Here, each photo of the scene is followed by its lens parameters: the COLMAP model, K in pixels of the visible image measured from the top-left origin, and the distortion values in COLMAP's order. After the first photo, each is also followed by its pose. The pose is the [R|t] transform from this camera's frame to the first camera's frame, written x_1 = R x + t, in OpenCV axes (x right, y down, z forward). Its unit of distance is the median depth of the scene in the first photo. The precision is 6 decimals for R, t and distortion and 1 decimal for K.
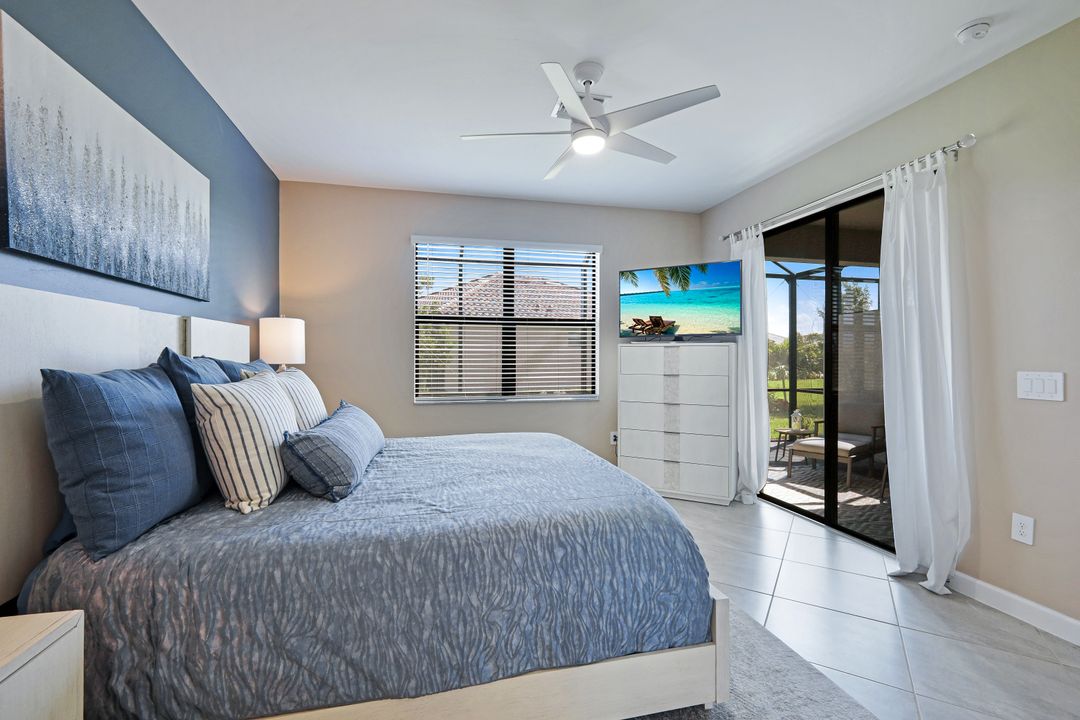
lens RADIAL K [[484.4, 0, 547.1], [0, 484.4, 352.9], [0, 0, 1]] dist [0.006549, -0.002954]
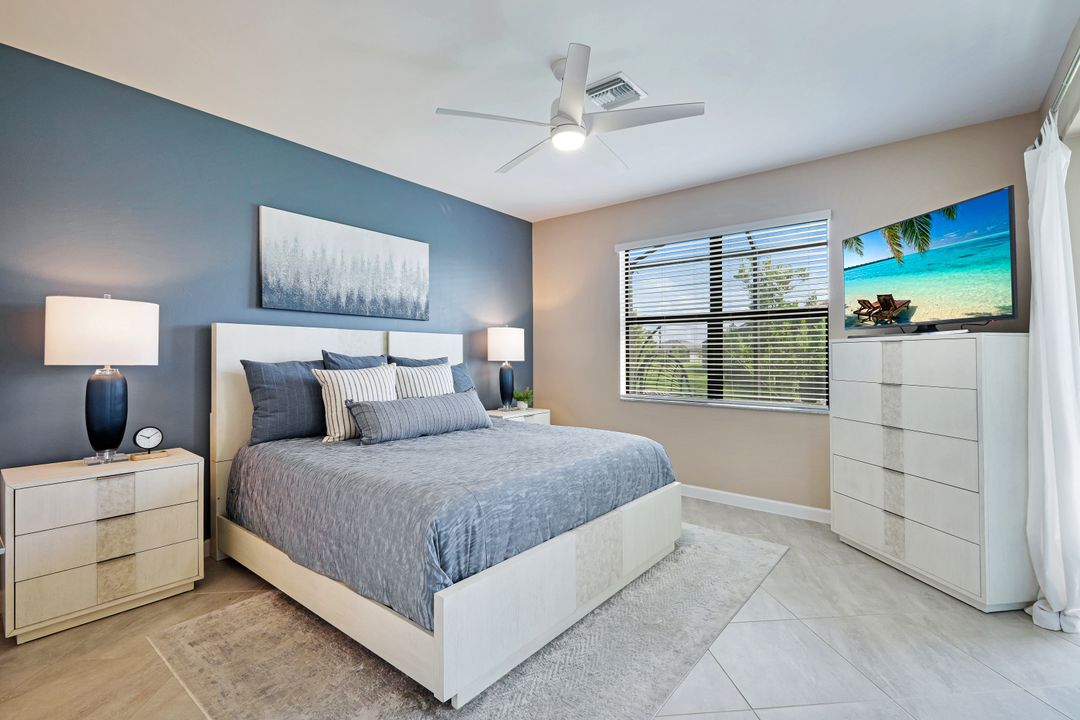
lens RADIAL K [[484.4, 0, 548.4], [0, 484.4, 354.7], [0, 0, 1]] dist [0.006549, -0.002954]
pose [[0.603194, -0.001433, -0.797594, 0.499330], [0.003945, 0.999992, 0.001187, 0.003230], [0.797585, -0.003862, 0.603194, 0.222691]]
